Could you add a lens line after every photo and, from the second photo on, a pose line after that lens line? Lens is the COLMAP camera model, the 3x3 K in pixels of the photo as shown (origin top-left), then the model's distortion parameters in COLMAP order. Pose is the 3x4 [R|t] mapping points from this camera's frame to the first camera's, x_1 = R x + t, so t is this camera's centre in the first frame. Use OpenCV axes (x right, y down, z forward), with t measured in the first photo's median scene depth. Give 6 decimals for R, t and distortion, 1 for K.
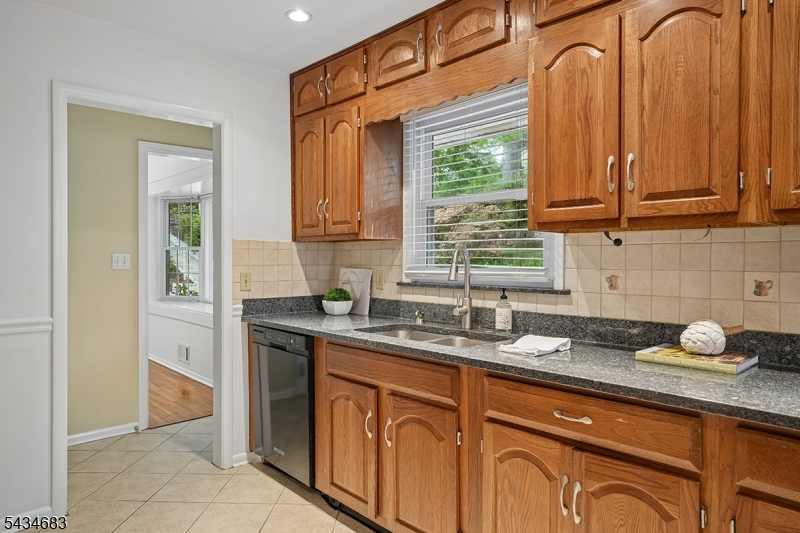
lens RADIAL K [[512.5, 0, 401.4], [0, 512.5, 263.8], [0, 0, 1]] dist [-0.007299, 0.005795]
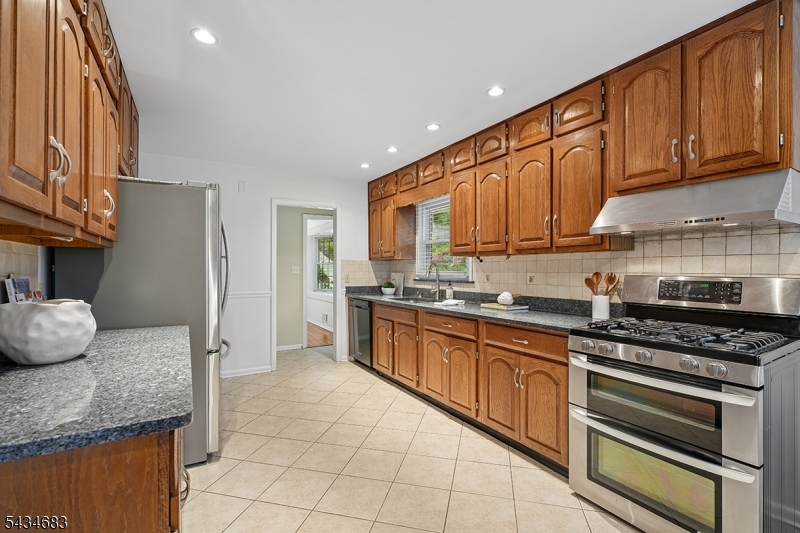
lens RADIAL K [[354.9, 0, 397.1], [0, 354.9, 271.4], [0, 0, 1]] dist [-0.009242, -0.000286]
pose [[0.976307, 0.000500, -0.216388, 0.337600], [-0.001453, 0.999990, -0.004243, 0.013721], [0.216384, 0.004456, 0.976298, -0.640210]]
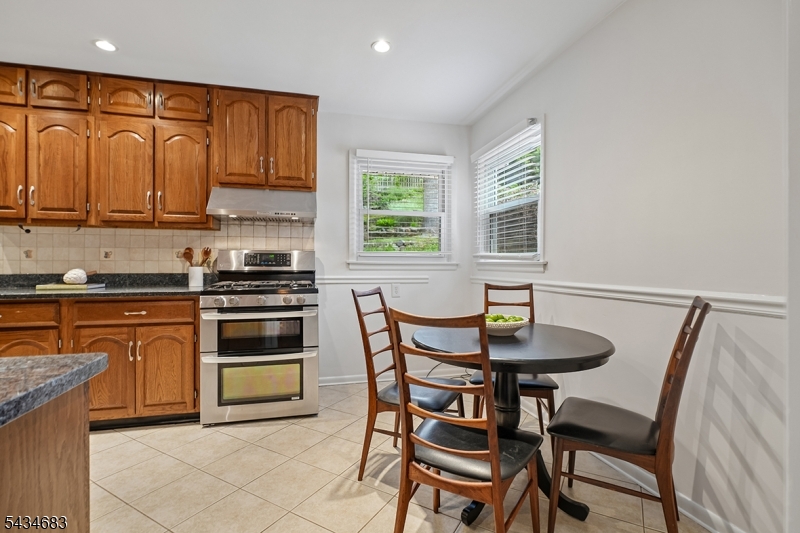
lens RADIAL K [[385.3, 0, 401.8], [0, 385.3, 263.0], [0, 0, 1]] dist [-0.005523, 0.000292]
pose [[0.477854, -0.000737, 0.878439, -0.137593], [0.005095, 0.999985, -0.001933, 0.072789], [-0.878424, 0.005399, 0.477851, -0.759067]]
